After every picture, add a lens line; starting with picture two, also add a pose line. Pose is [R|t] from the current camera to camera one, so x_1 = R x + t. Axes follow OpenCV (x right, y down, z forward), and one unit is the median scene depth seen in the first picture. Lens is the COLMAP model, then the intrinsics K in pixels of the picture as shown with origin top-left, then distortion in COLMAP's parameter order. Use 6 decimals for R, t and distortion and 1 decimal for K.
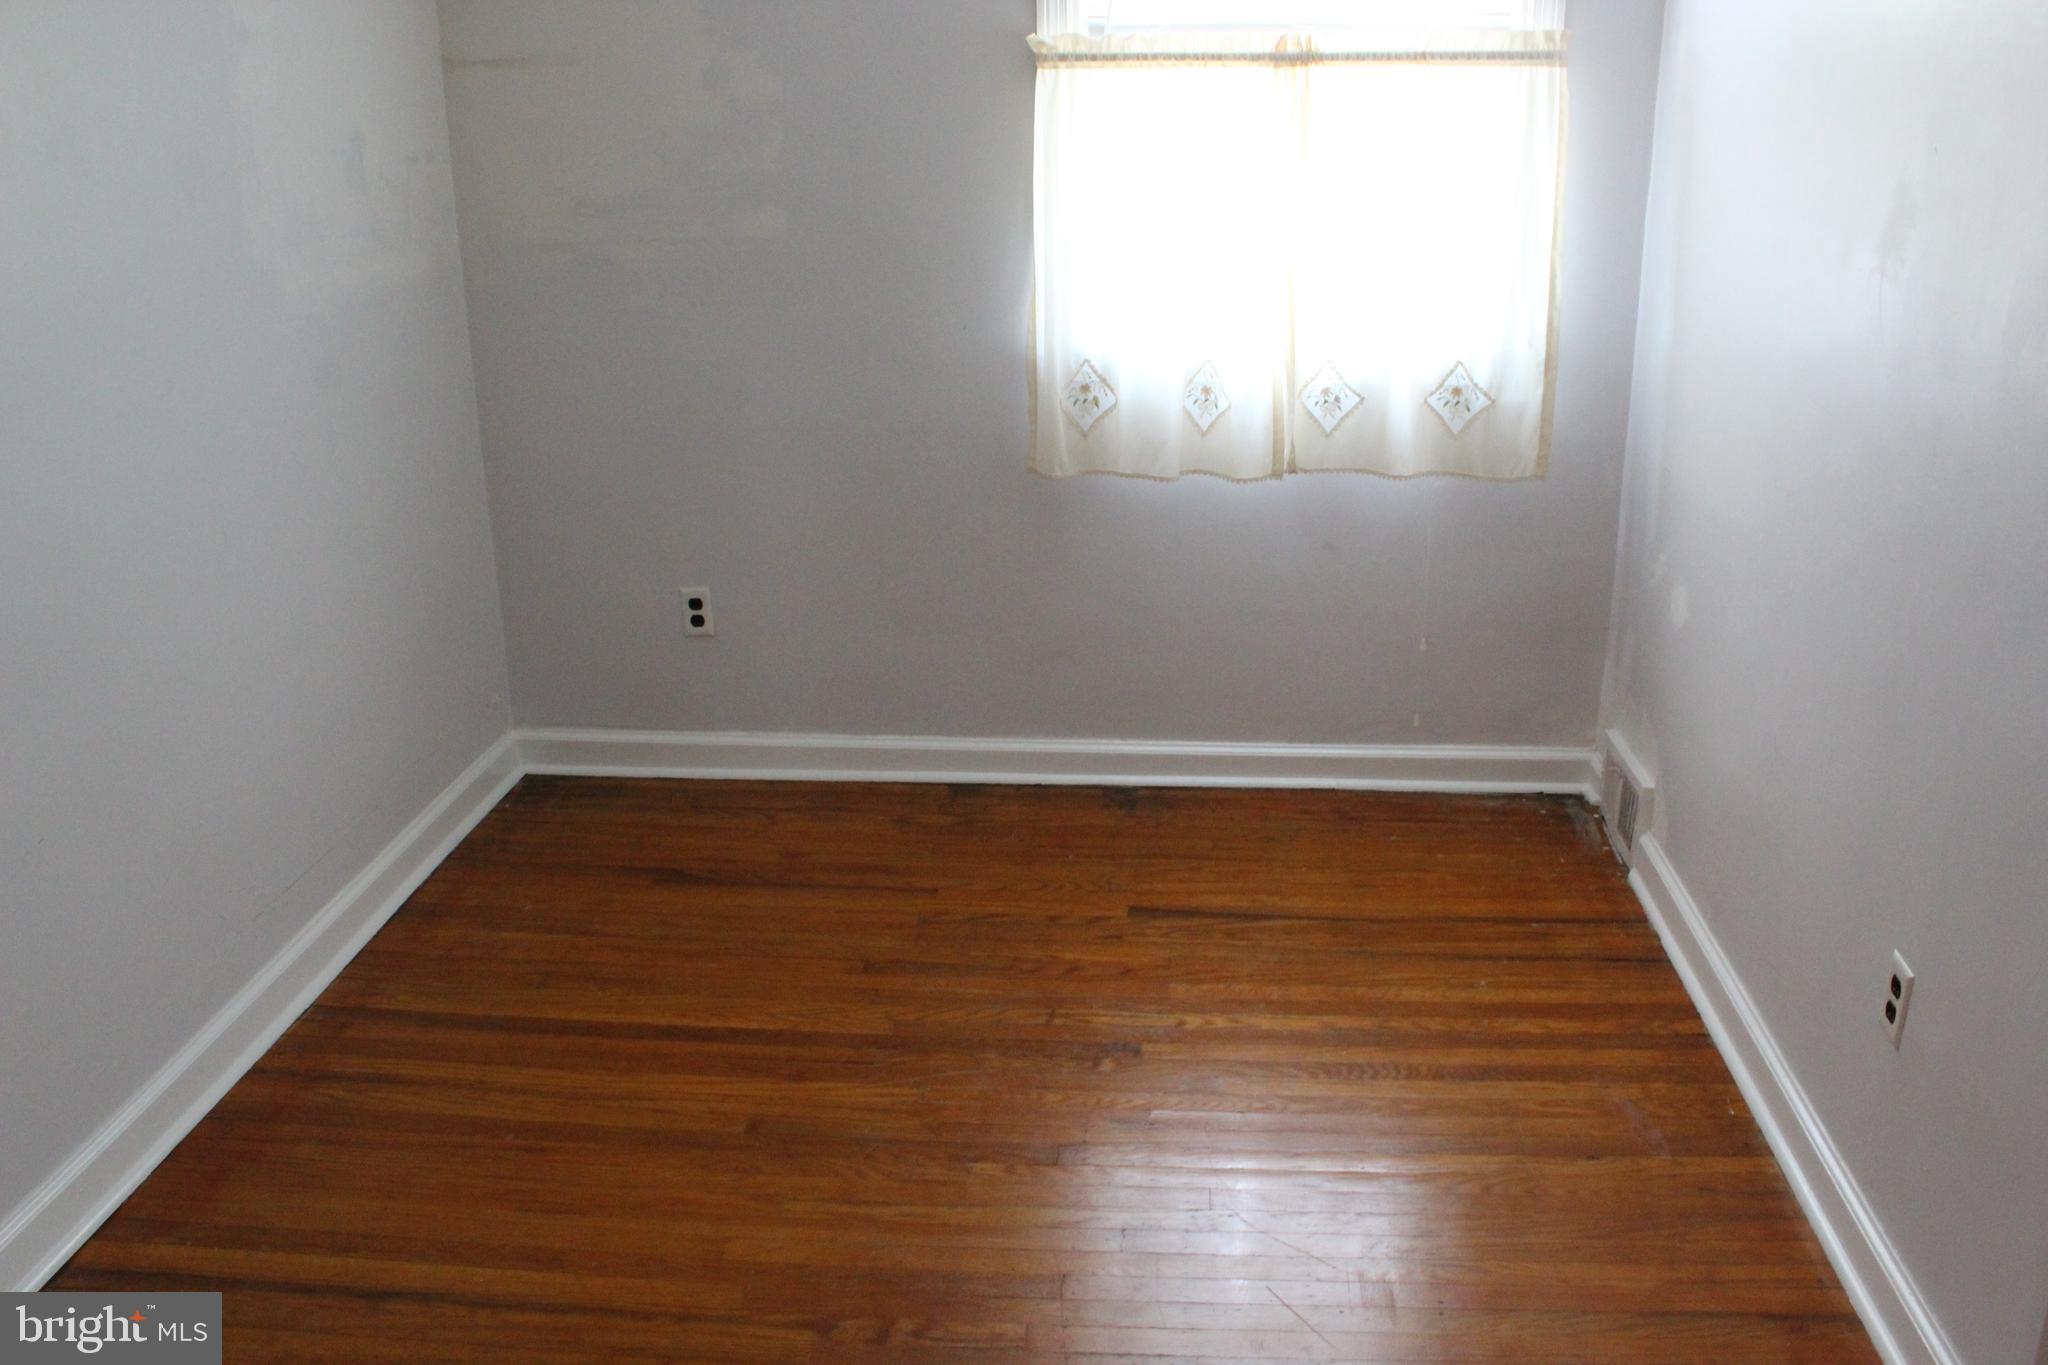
lens RADIAL K [[1718.3, 0, 1028.8], [0, 1718.3, 678.2], [0, 0, 1]] dist [-0.126669, -0.004611]
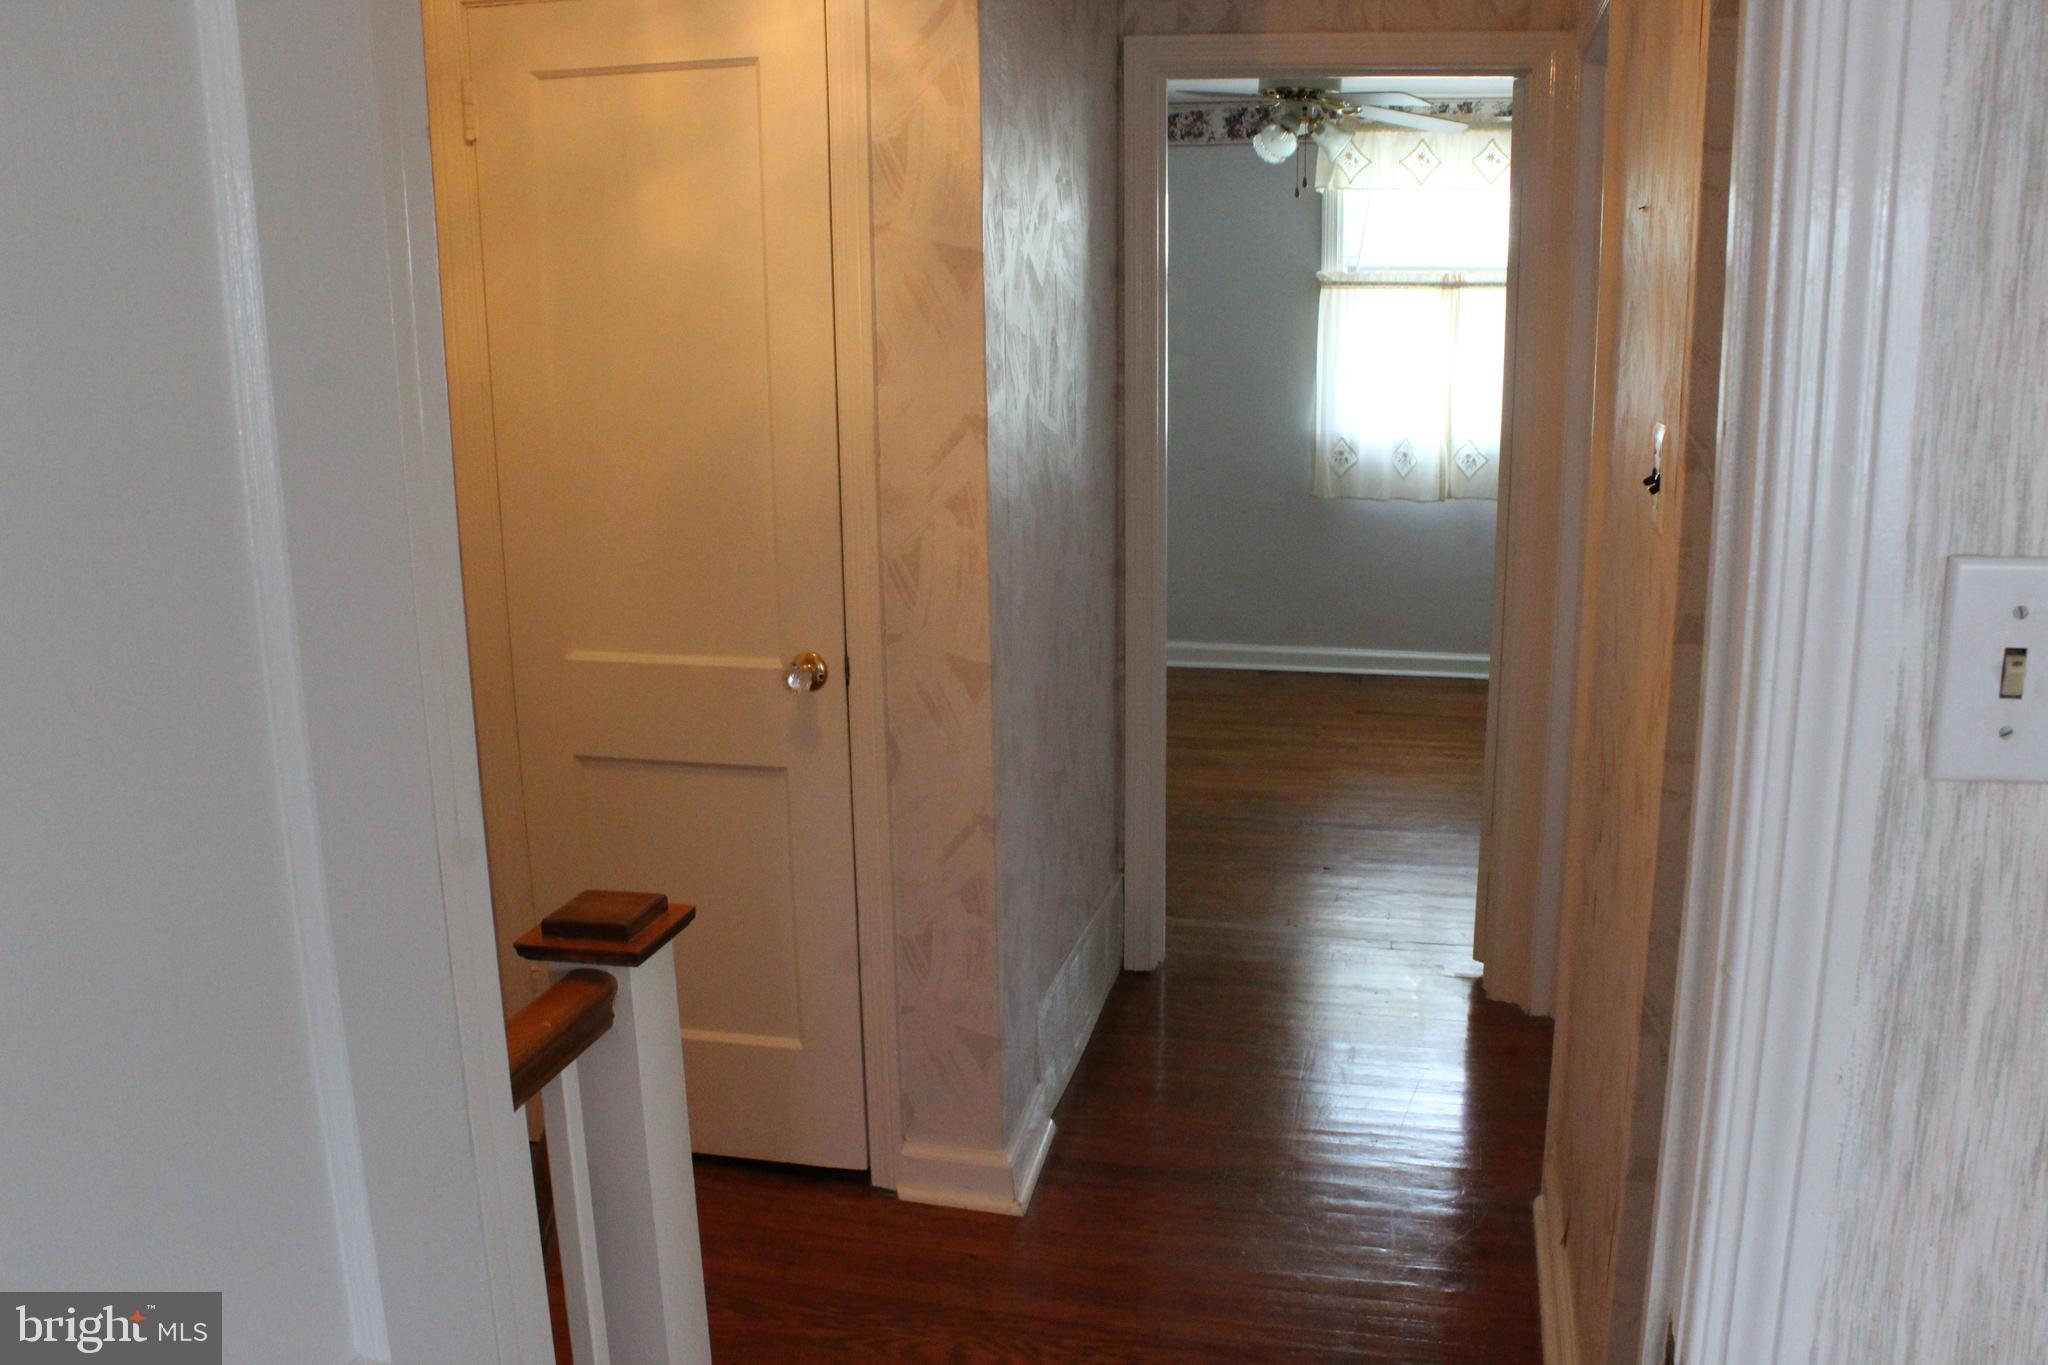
lens RADIAL K [[1718.3, 0, 1025.8], [0, 1718.3, 689.7], [0, 0, 1]] dist [-0.126669, -0.004611]
pose [[0.988956, 0.035999, -0.143772, -0.033481], [-0.049674, 0.994455, -0.092688, 0.304366], [0.139638, 0.098806, 0.985261, -0.952606]]
